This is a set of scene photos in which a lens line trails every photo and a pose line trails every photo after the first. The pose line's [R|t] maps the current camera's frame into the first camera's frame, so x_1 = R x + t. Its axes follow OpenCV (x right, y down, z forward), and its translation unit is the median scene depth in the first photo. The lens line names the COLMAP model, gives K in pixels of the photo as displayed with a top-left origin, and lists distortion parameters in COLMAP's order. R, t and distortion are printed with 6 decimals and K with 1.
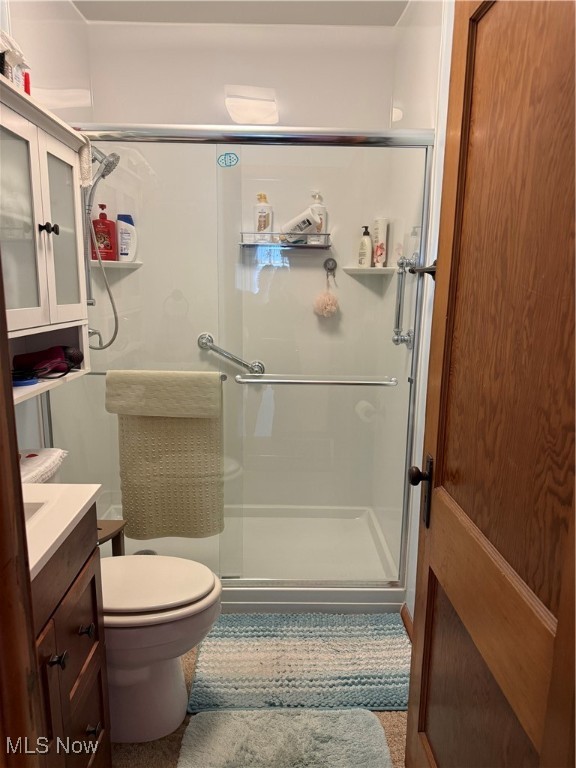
lens RADIAL K [[538.5, 0, 285.3], [0, 538.5, 386.4], [0, 0, 1]] dist [0.044894, -0.059106]
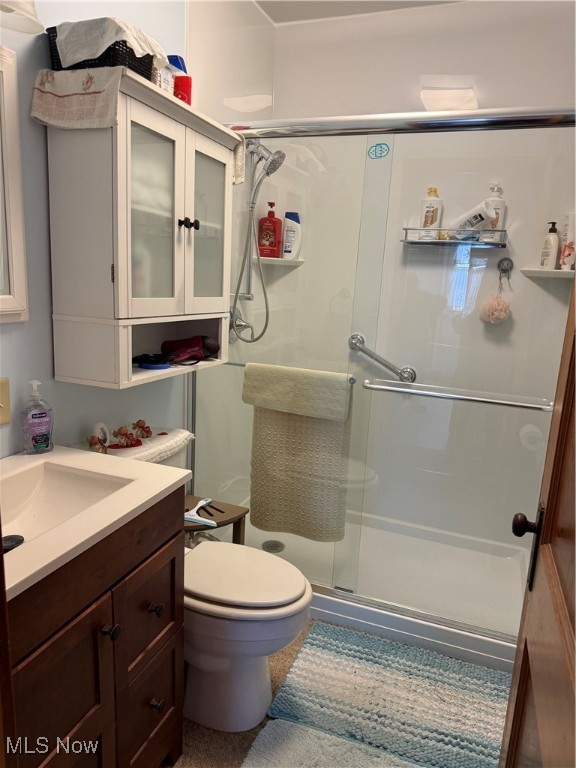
lens RADIAL K [[538.5, 0, 285.3], [0, 538.5, 386.4], [0, 0, 1]] dist [0.044894, -0.059106]
pose [[0.928716, 0.104362, -0.355802, 0.119149], [-0.104601, 0.994340, 0.018624, -0.011536], [0.355731, 0.019921, 0.934376, 0.069903]]
